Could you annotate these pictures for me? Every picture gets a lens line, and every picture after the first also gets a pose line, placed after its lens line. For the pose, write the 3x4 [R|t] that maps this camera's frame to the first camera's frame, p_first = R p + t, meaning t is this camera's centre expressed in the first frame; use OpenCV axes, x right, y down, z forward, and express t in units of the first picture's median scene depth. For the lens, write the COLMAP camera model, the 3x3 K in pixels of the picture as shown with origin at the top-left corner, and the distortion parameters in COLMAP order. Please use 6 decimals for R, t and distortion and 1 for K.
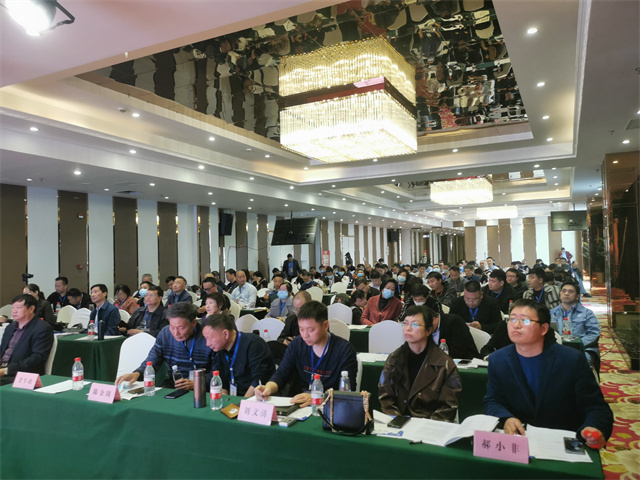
lens RADIAL K [[505.4, 0, 320.0], [0, 505.4, 240.7], [0, 0, 1]] dist [-0.004003, -0.000640]
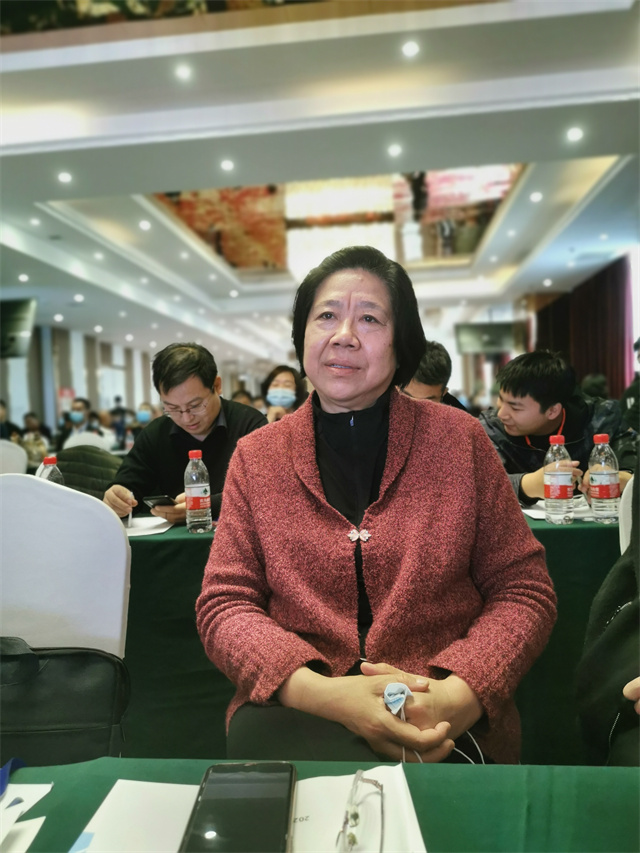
lens RADIAL K [[673.6, 0, 321.0], [0, 673.6, 427.1], [0, 0, 1]] dist [-0.004003, -0.000640]
pose [[0.937991, -0.024181, 0.345816, 0.015923], [0.011937, 0.999226, 0.037494, 0.033259], [-0.346455, -0.031041, 0.937553, 0.273505]]
